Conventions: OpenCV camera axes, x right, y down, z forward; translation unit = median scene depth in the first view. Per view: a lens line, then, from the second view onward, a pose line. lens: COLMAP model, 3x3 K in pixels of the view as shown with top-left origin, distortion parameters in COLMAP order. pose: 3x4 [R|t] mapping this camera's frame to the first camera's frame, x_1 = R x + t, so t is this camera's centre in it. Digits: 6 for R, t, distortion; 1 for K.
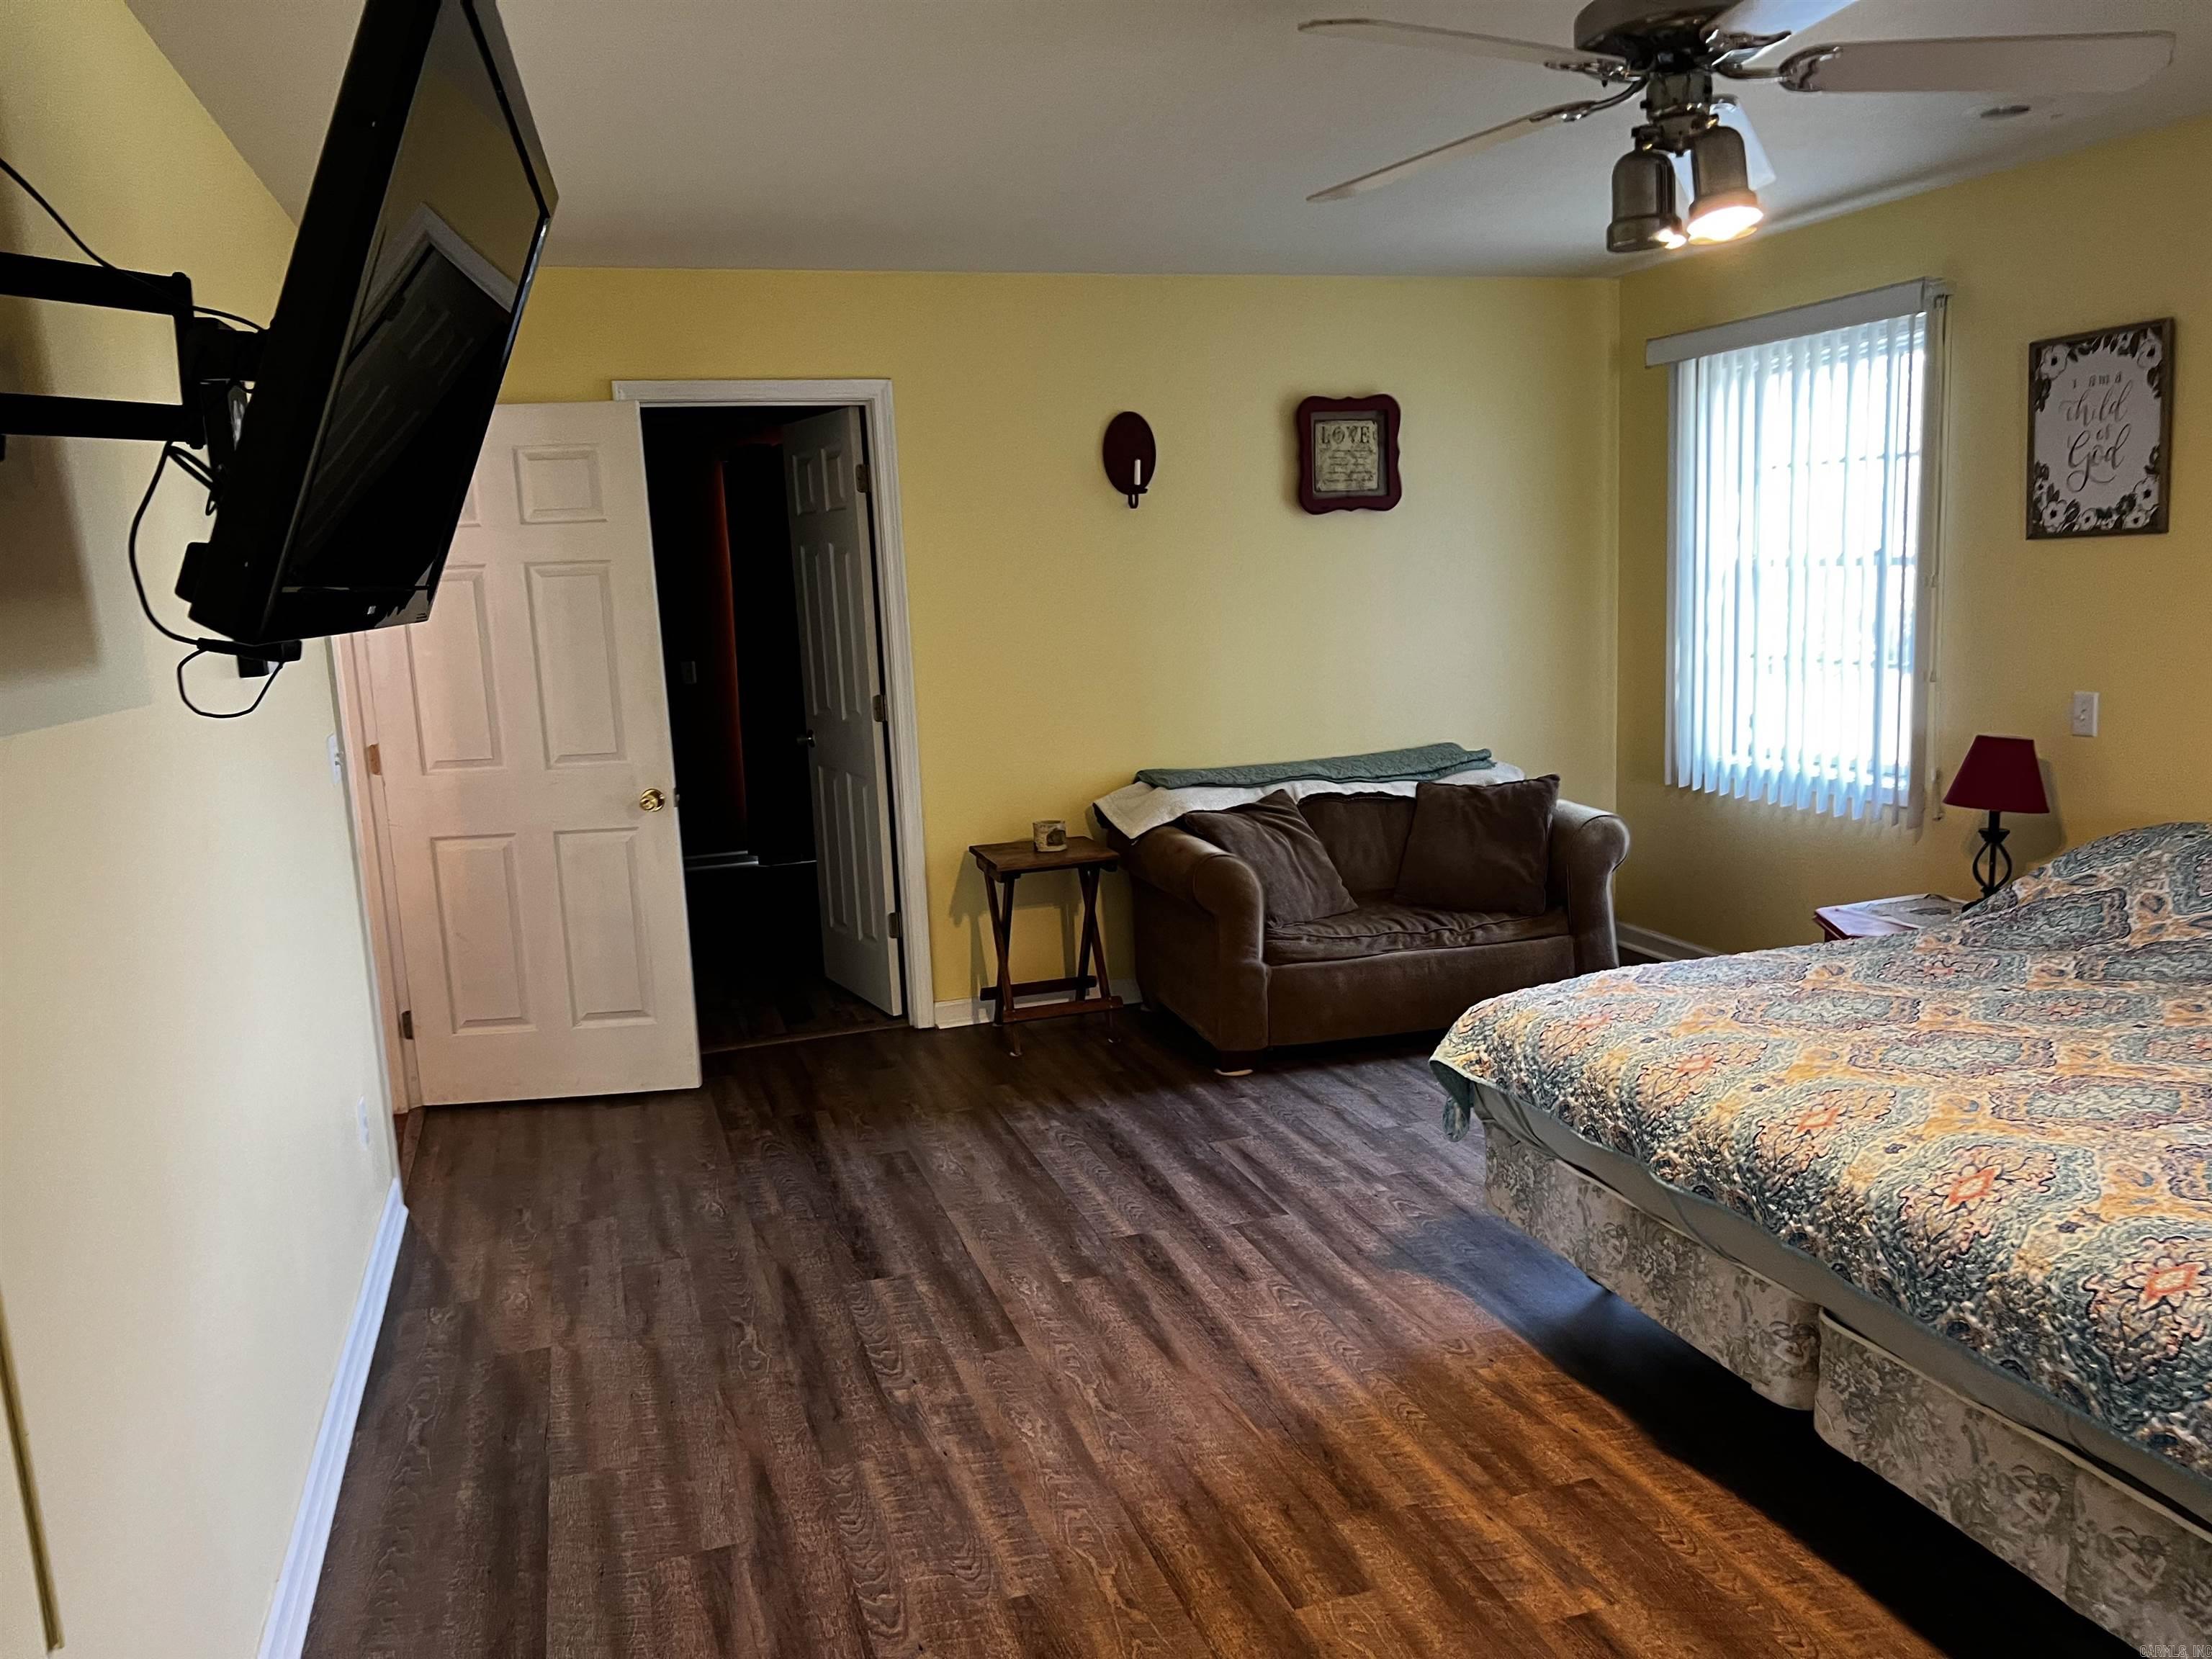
lens RADIAL K [[1655.6, 0, 1120.2], [0, 1655.6, 840.7], [0, 0, 1]] dist [0.047498, -0.059262]
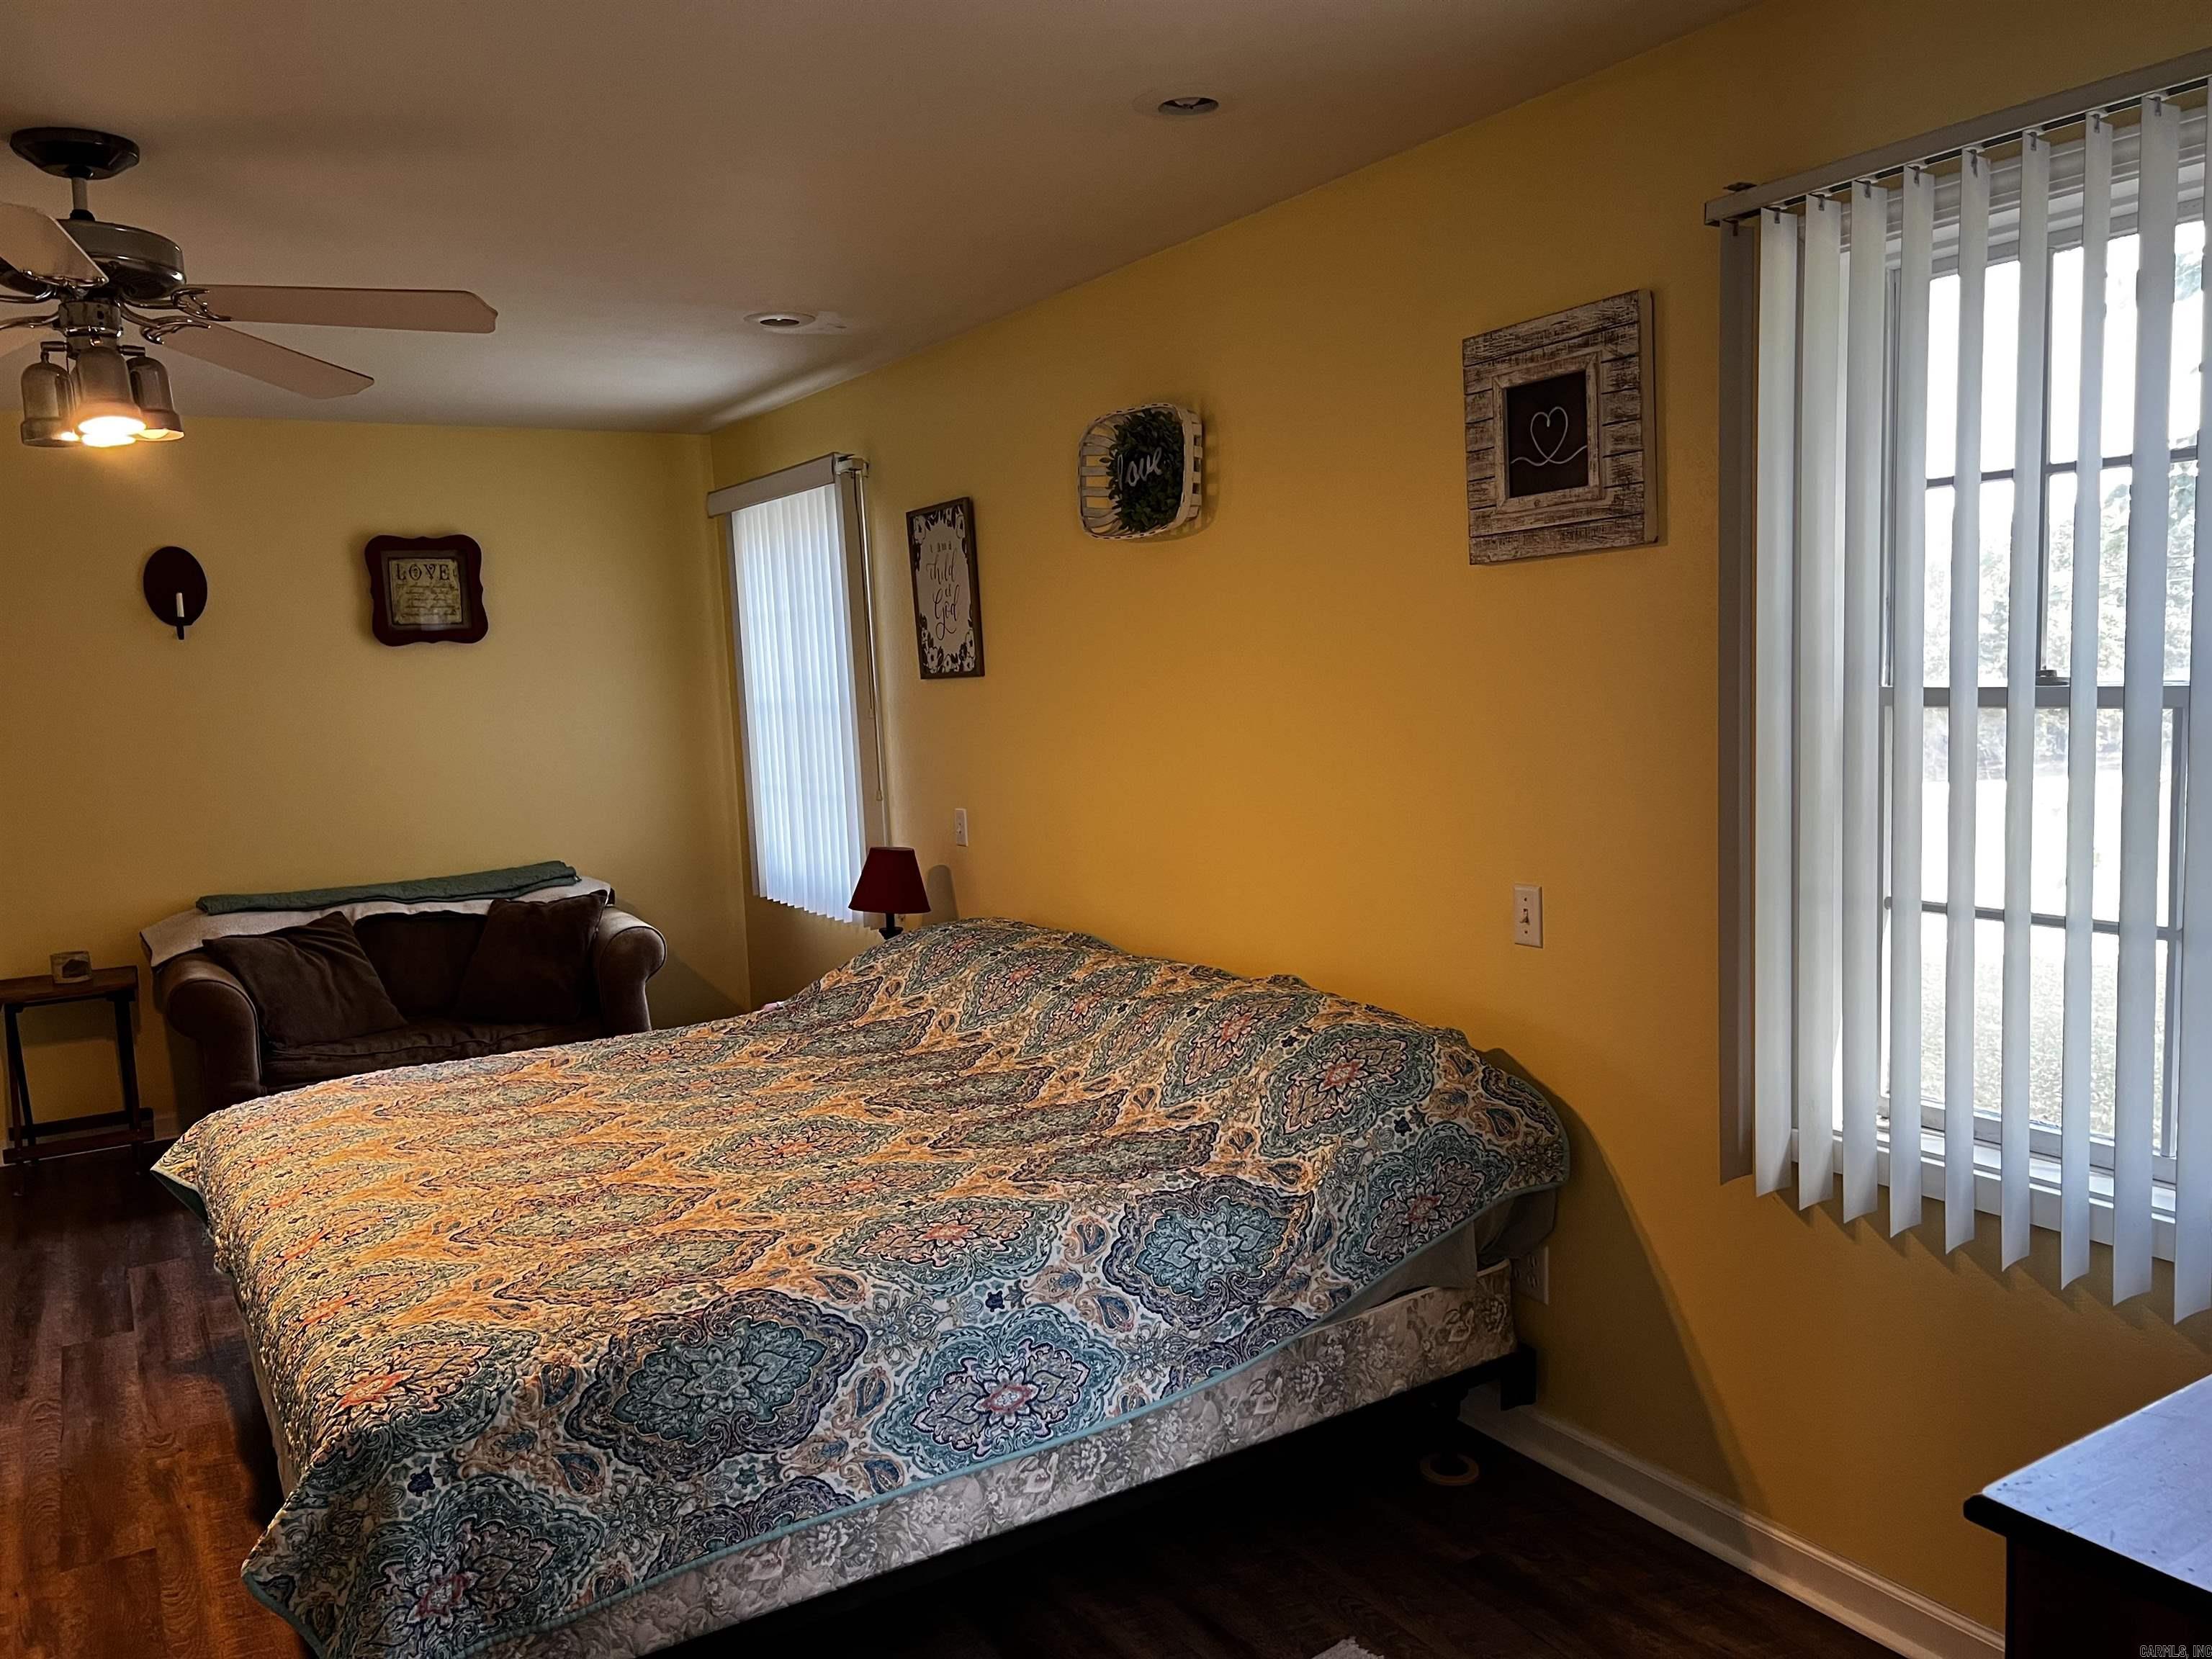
lens RADIAL K [[1655.6, 0, 1129.7], [0, 1655.6, 843.8], [0, 0, 1]] dist [0.047498, -0.059262]
pose [[0.970866, -0.024236, 0.238393, 0.441692], [0.039418, 0.997472, -0.059124, 0.009482], [-0.236357, 0.066799, 0.969367, -0.160441]]
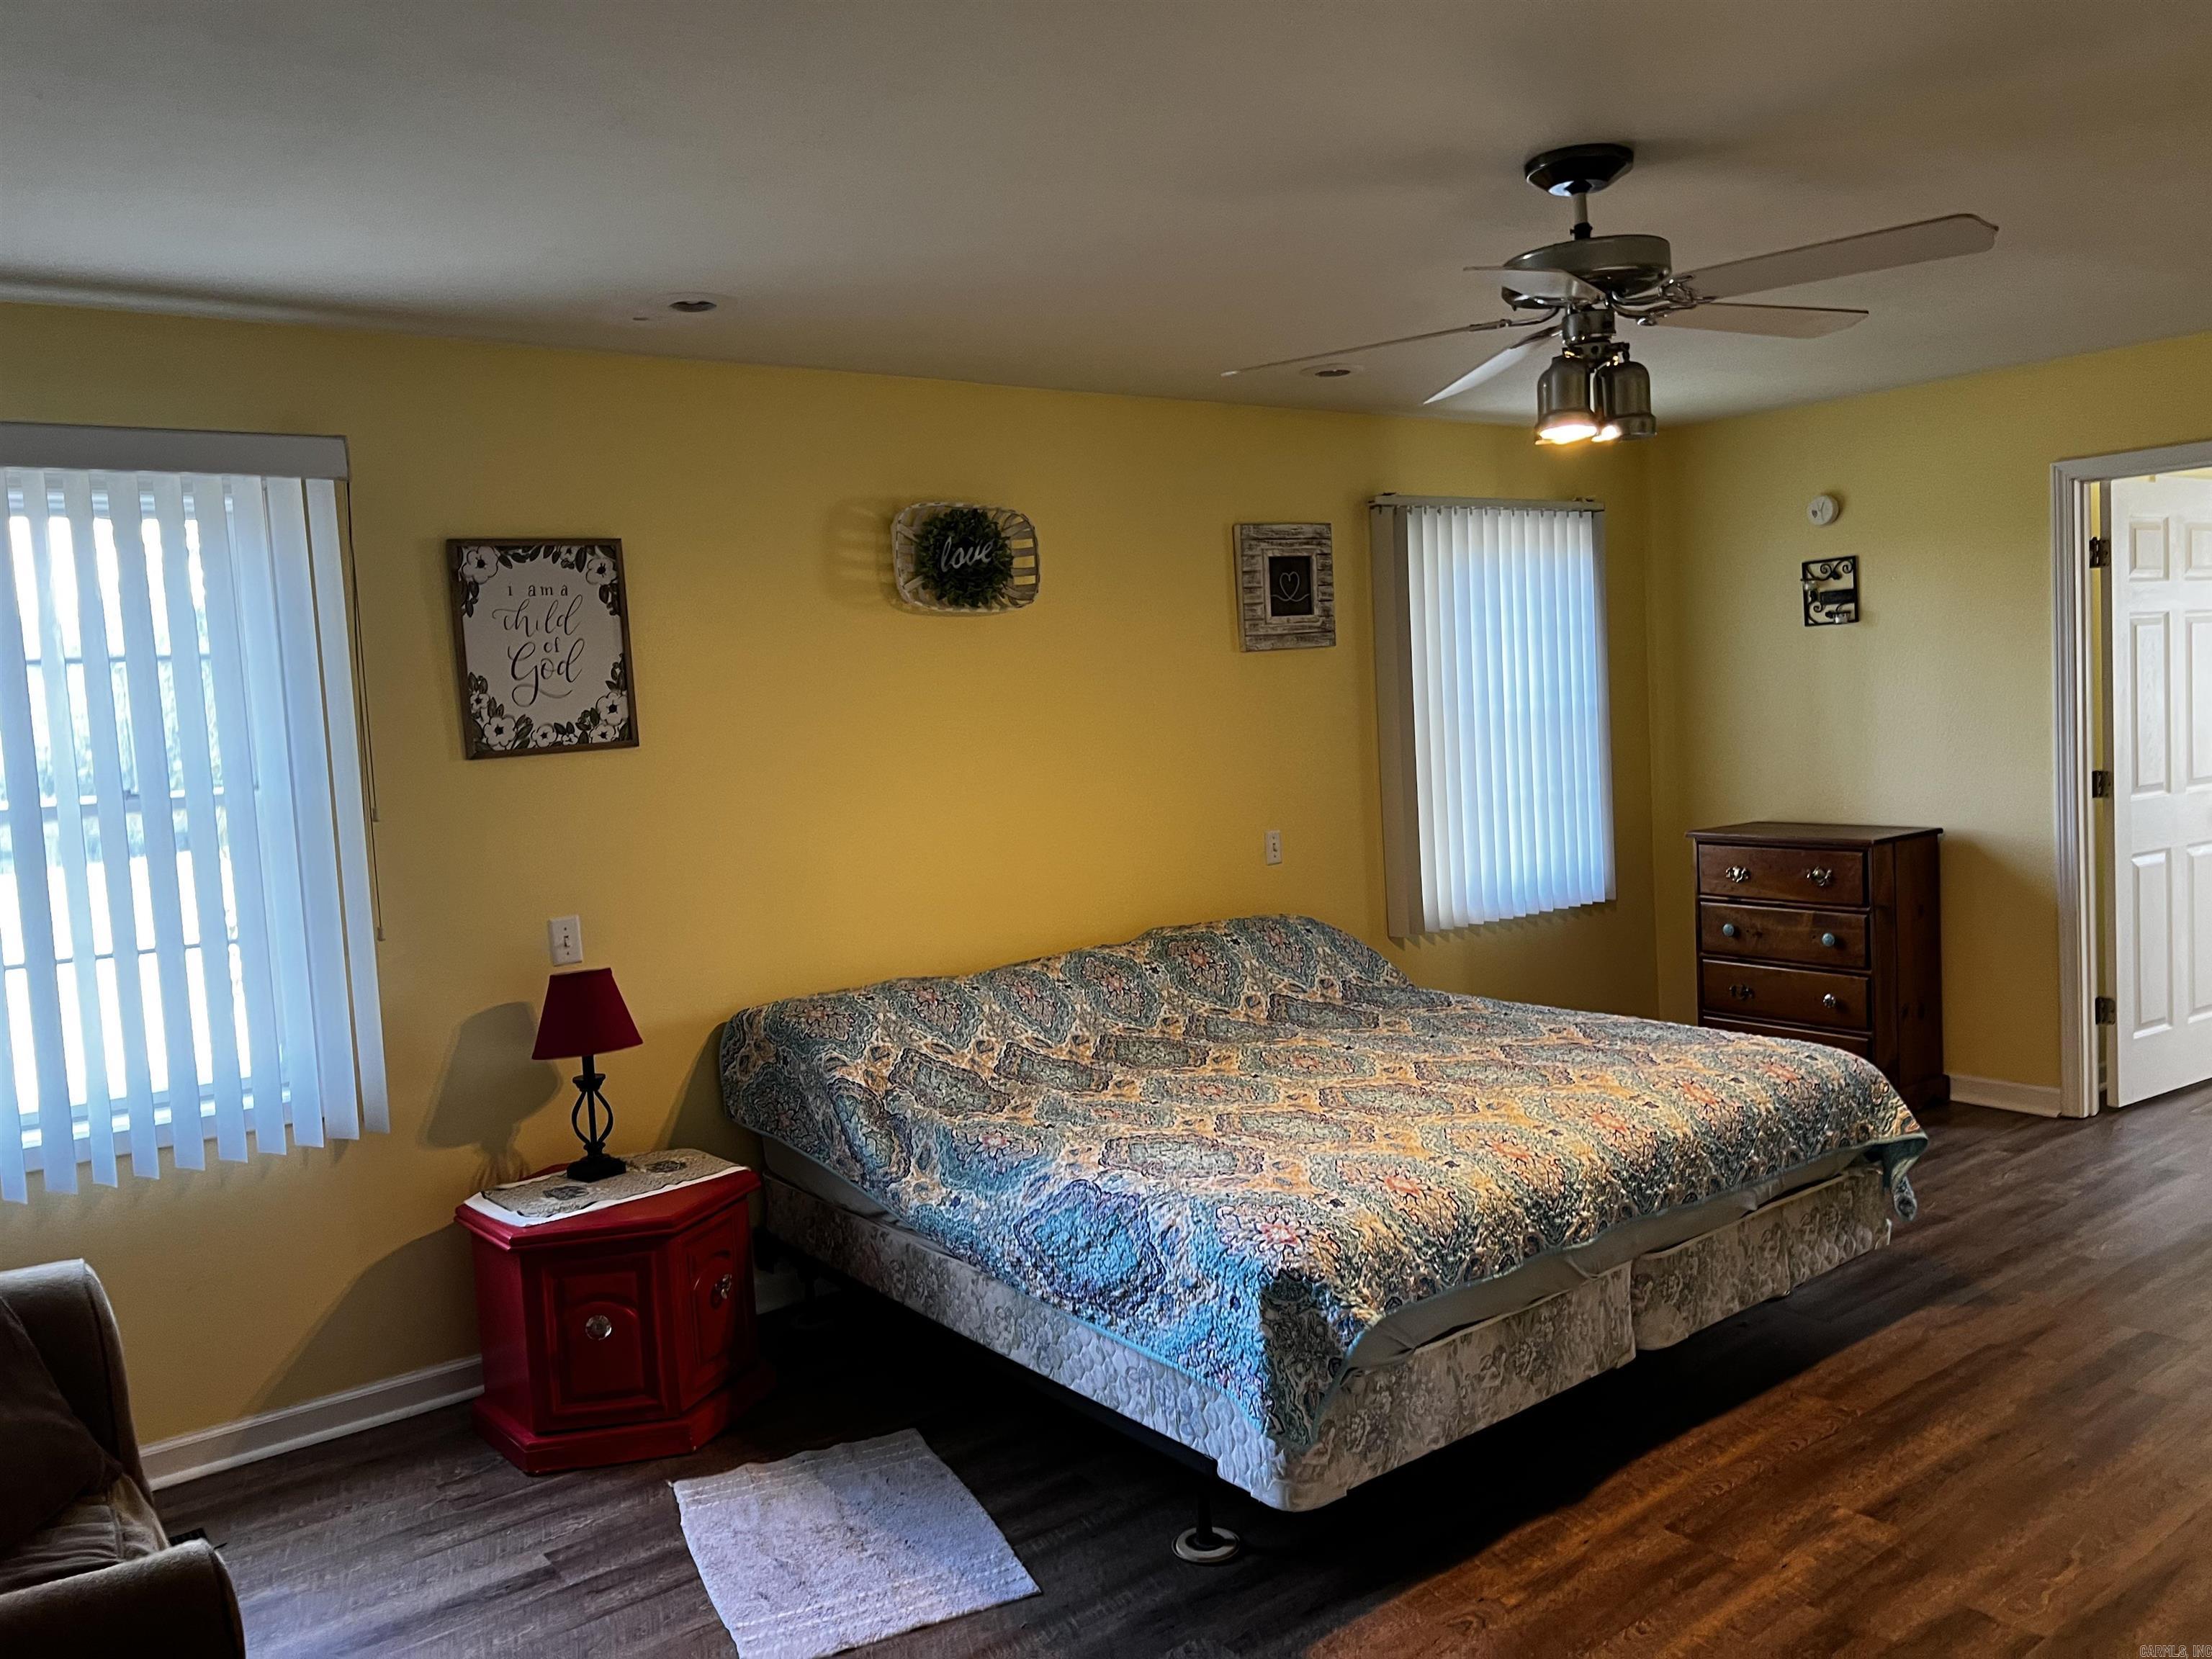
lens RADIAL K [[1655.6, 0, 1108.8], [0, 1655.6, 821.1], [0, 0, 1]] dist [0.047498, -0.059262]
pose [[-0.320910, -0.009401, 0.947063, -0.424308], [0.226022, 0.970299, 0.086218, -0.161536], [-0.919745, 0.241725, -0.309253, 1.055564]]
